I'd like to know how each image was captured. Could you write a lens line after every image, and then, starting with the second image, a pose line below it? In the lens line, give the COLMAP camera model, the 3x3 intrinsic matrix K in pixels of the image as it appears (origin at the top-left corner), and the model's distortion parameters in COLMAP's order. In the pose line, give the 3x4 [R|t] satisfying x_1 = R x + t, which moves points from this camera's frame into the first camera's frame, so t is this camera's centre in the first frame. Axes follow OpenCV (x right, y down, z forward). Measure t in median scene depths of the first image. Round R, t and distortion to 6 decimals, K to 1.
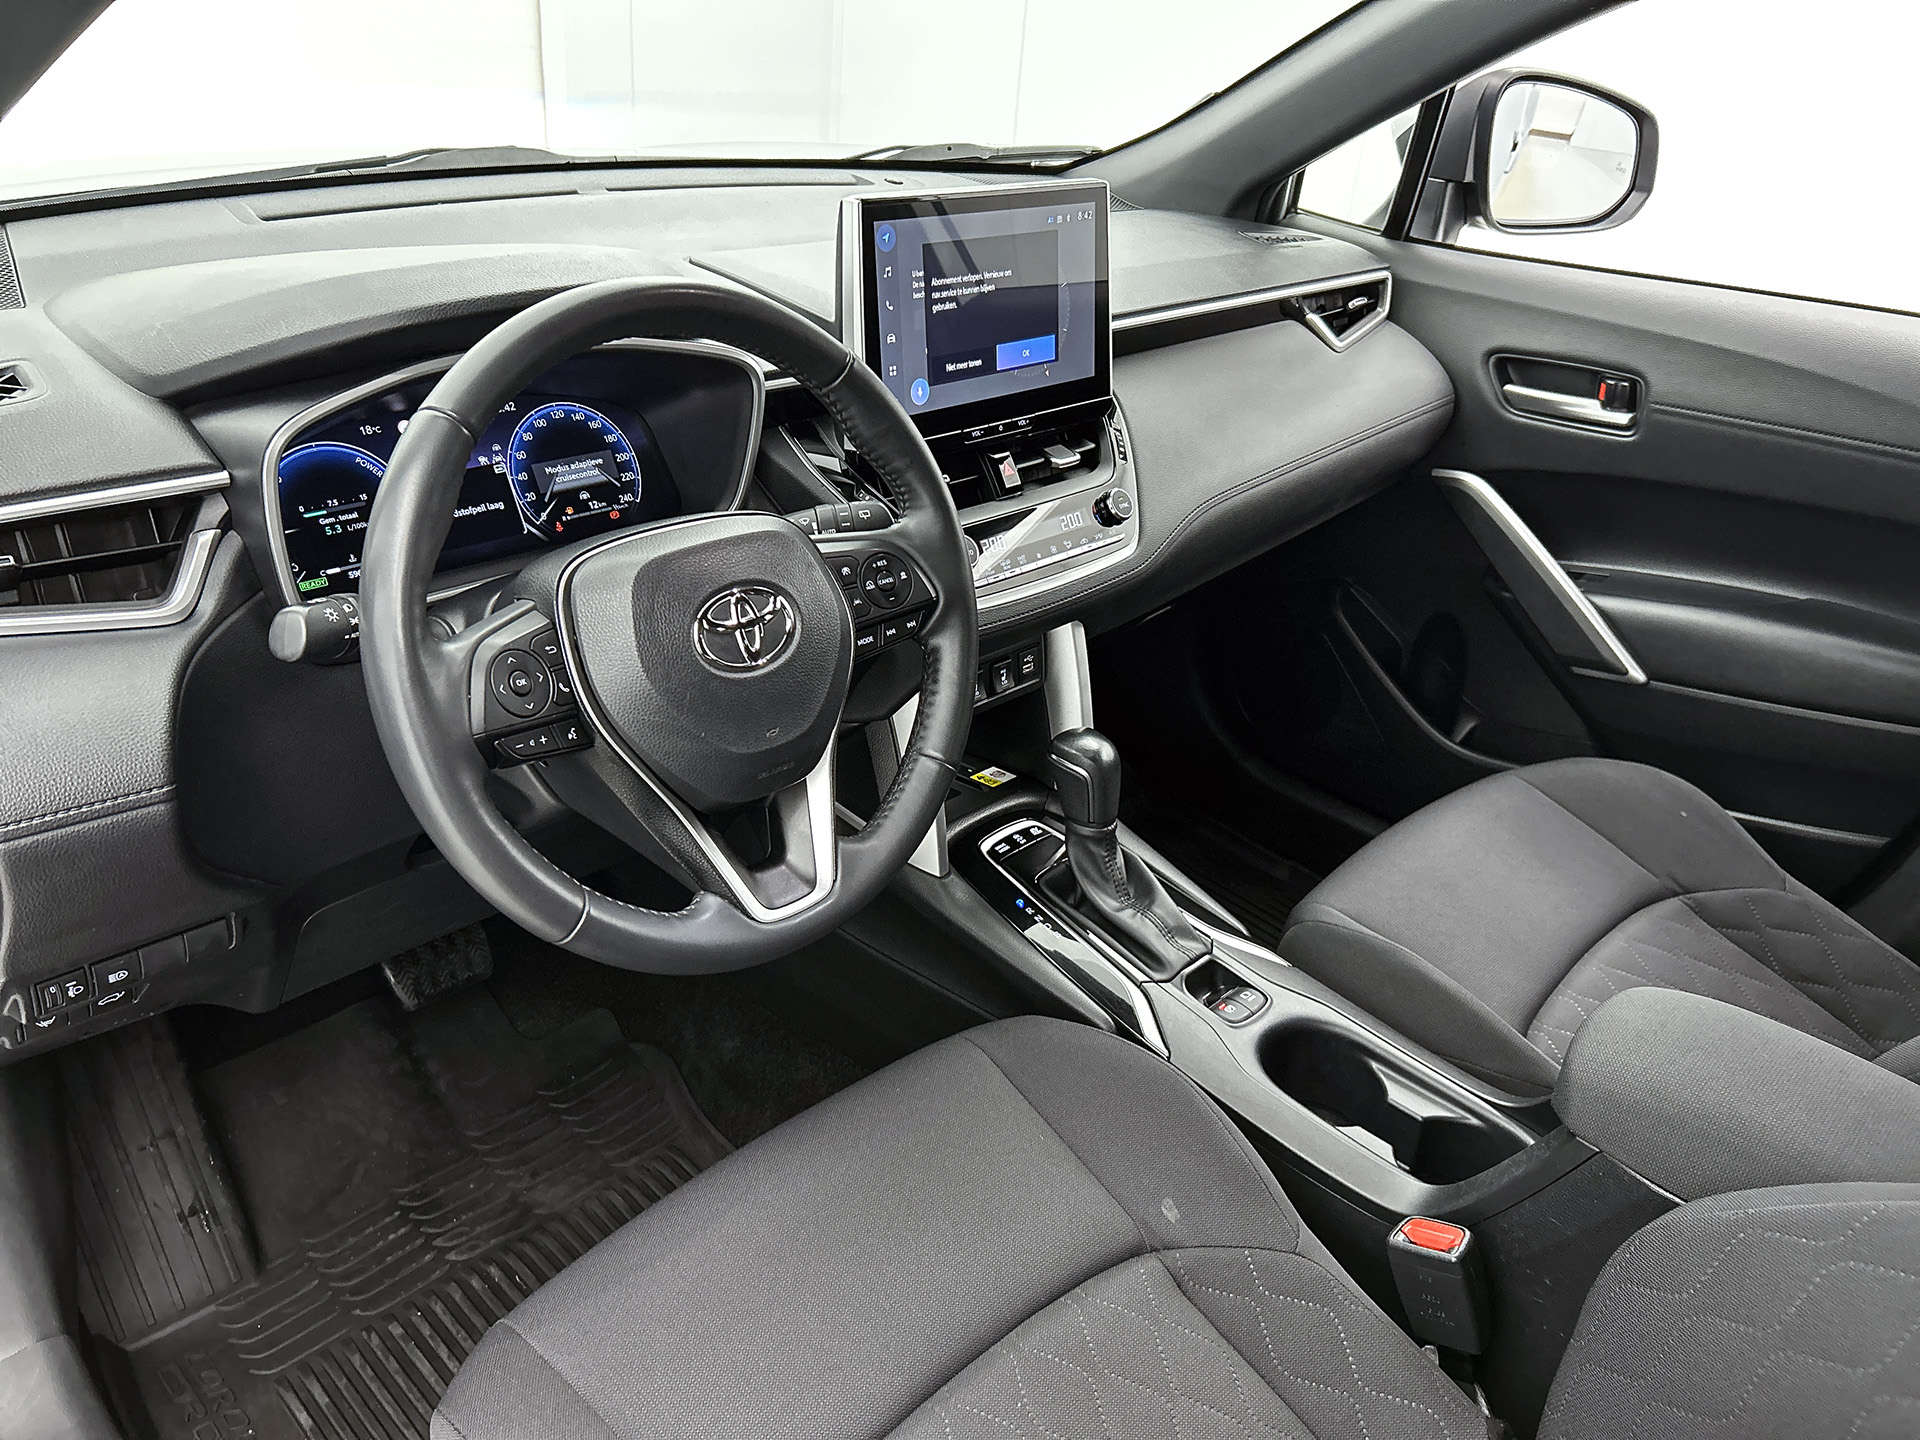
lens RADIAL K [[1471.6, 0, 954.8], [0, 1471.6, 712.8], [0, 0, 1]] dist [0.044307, -0.039599]
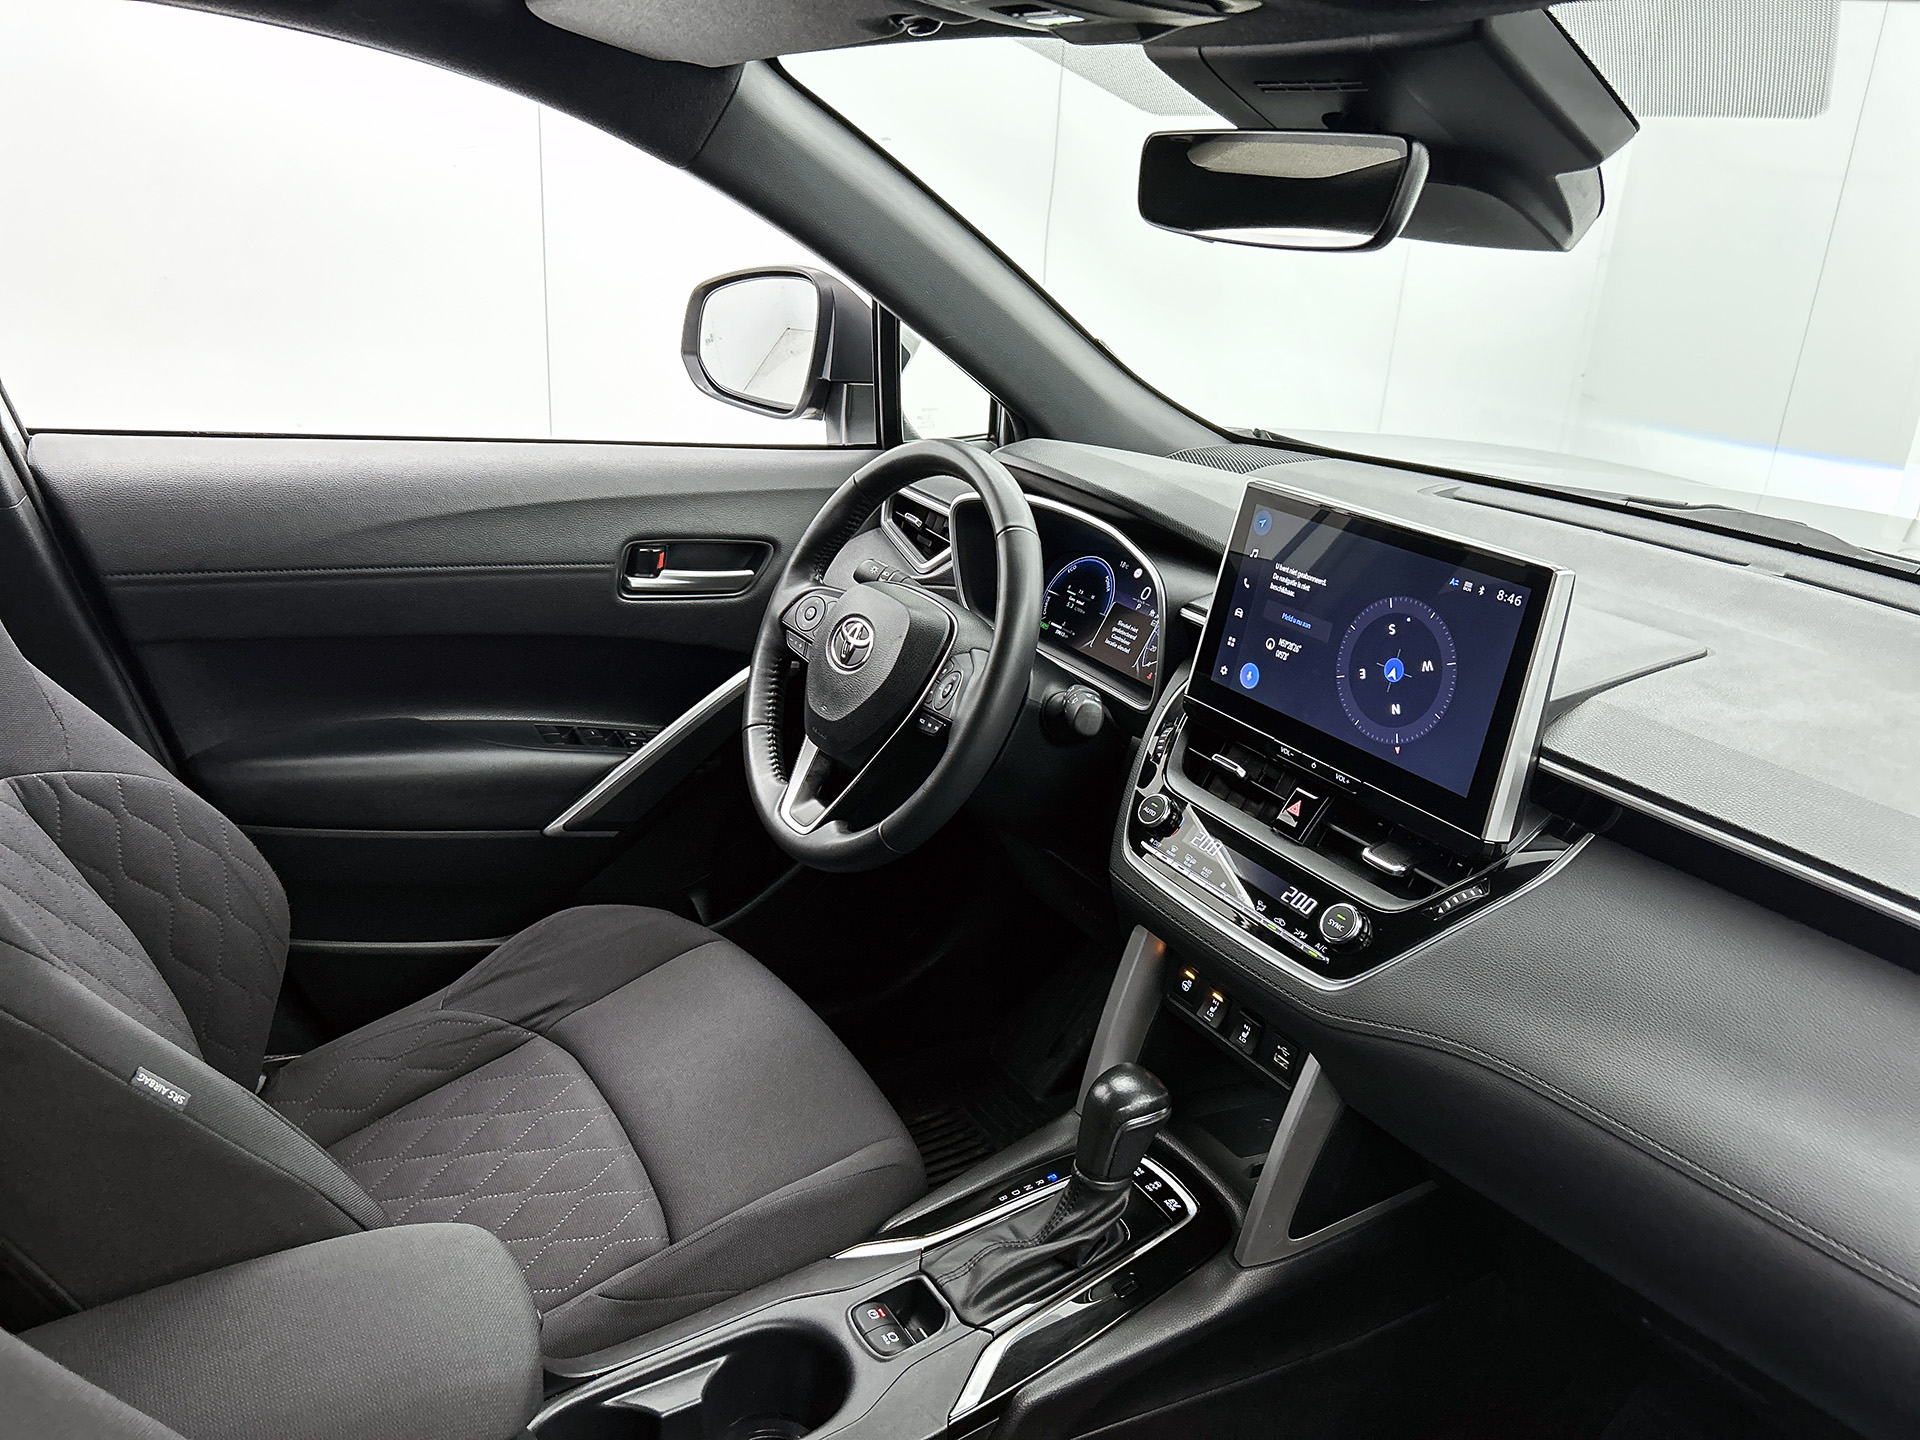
lens RADIAL K [[1471.6, 0, 941.5], [0, 1471.6, 664.6], [0, 0, 1]] dist [0.044307, -0.039599]
pose [[-0.242054, 0.215970, -0.945921, 0.988968], [-0.521713, 0.793012, 0.314560, -0.437697], [0.818062, 0.569640, -0.079277, 0.921300]]
